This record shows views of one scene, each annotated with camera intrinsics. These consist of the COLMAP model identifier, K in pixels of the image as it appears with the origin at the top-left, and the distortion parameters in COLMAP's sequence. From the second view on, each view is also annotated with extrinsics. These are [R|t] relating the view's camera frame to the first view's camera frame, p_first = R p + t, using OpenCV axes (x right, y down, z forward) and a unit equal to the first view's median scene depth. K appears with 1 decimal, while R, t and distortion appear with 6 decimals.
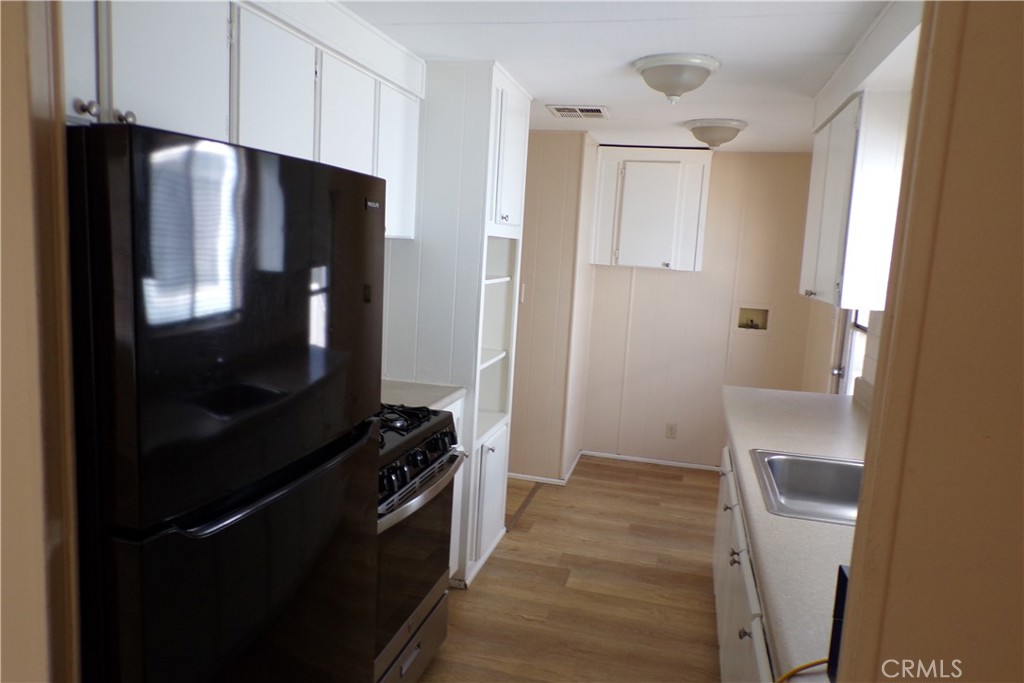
lens RADIAL K [[702.5, 0, 512.0], [0, 702.5, 341.5], [0, 0, 1]] dist [-0.000155, -0.000058]
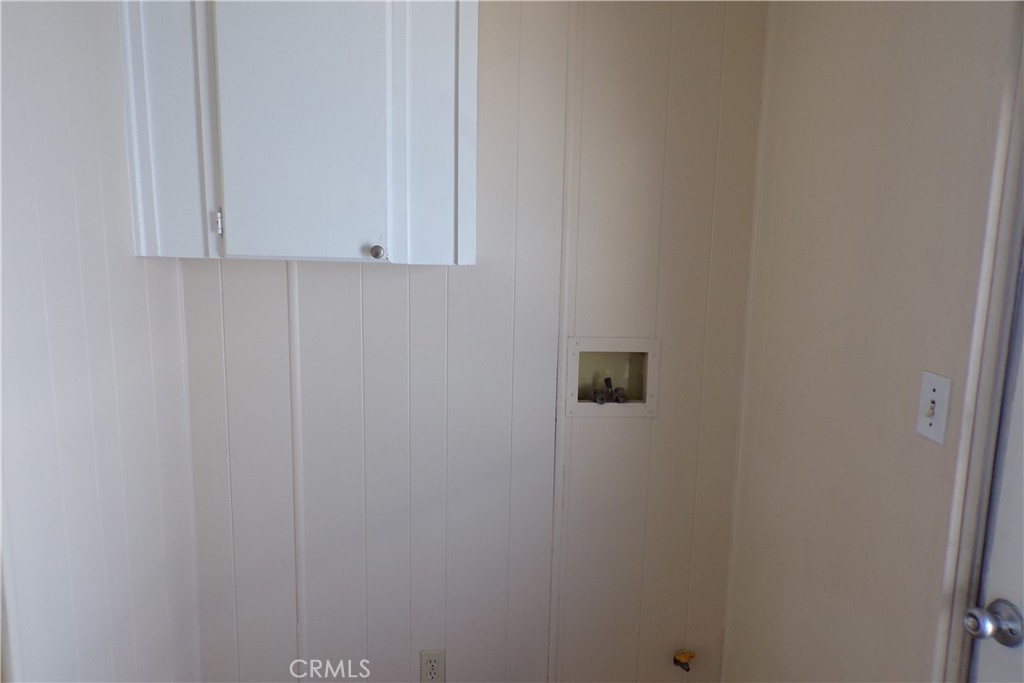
lens RADIAL K [[702.5, 0, 512.0], [0, 702.5, 341.5], [0, 0, 1]] dist [-0.000155, -0.000058]
pose [[0.949977, -0.081628, 0.301465, 0.173422], [0.074033, 0.996586, 0.036555, -0.071437], [-0.303420, -0.012408, 0.952776, 0.644802]]
